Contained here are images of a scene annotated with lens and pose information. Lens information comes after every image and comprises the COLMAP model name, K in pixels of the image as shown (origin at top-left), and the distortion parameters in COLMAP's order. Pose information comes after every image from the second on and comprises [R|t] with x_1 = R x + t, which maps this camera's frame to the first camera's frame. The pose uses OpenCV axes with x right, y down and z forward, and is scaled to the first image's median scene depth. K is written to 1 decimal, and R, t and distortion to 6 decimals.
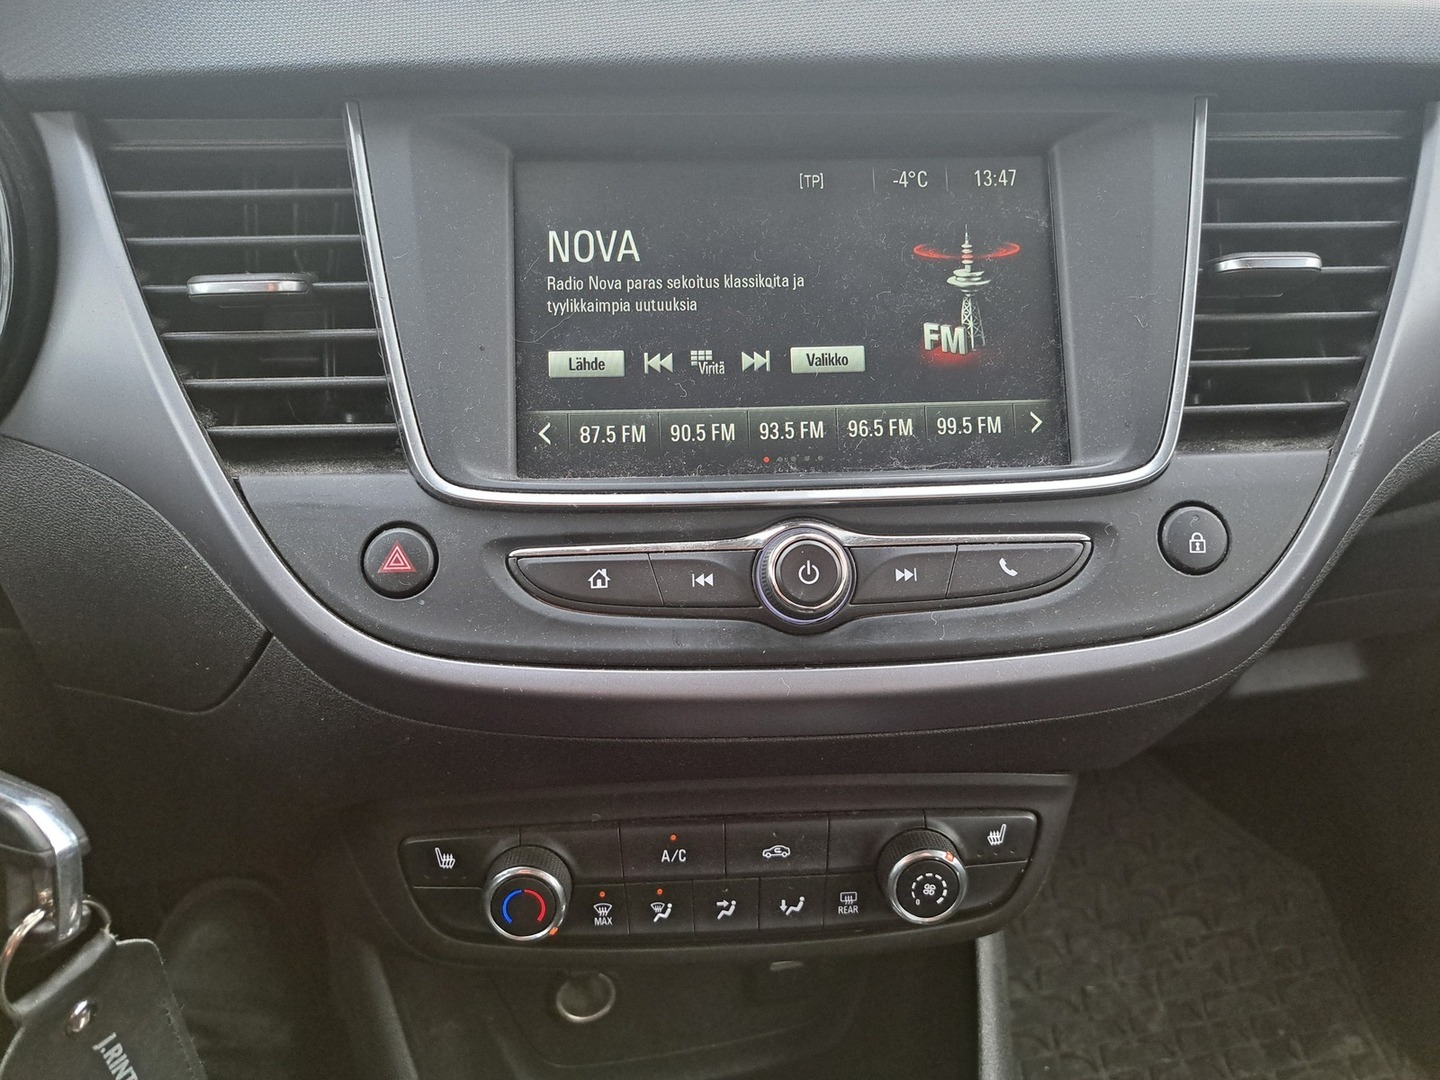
lens RADIAL K [[1117.8, 0, 712.3], [0, 1117.8, 542.4], [0, 0, 1]] dist [0.070566, -0.071107]
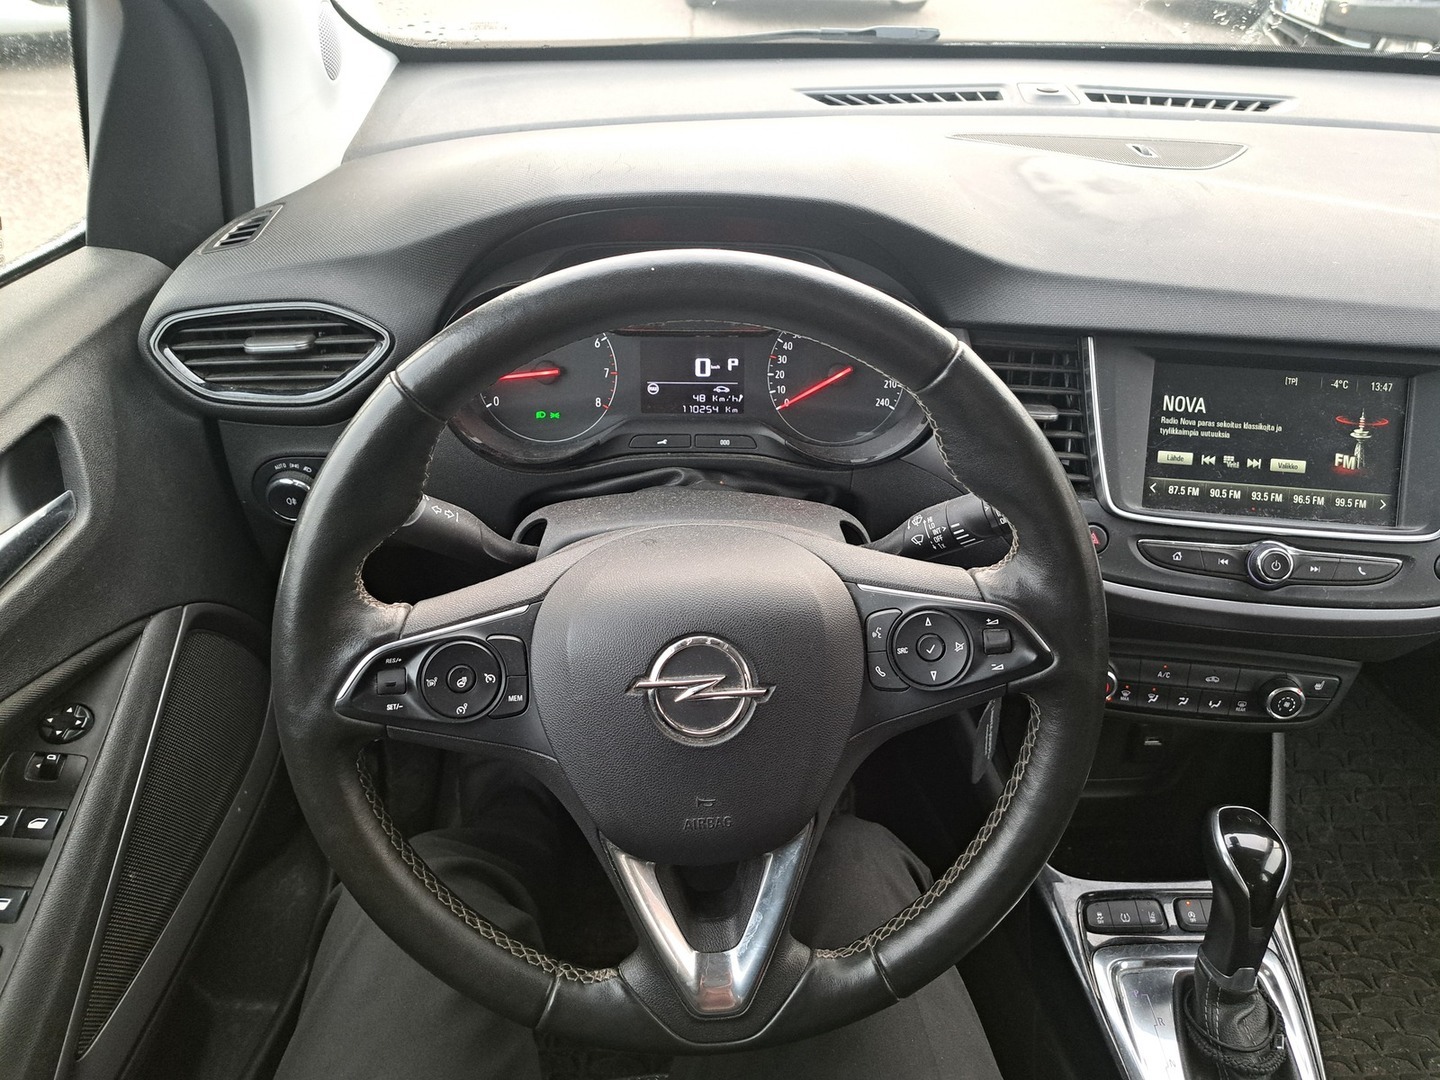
lens RADIAL K [[1117.8, 0, 712.3], [0, 1117.8, 542.4], [0, 0, 1]] dist [0.070566, -0.071107]
pose [[0.986831, 0.115475, -0.113273, -0.747259], [-0.098756, 0.984711, 0.143499, -0.223751], [0.128112, -0.130423, 0.983147, -1.362191]]
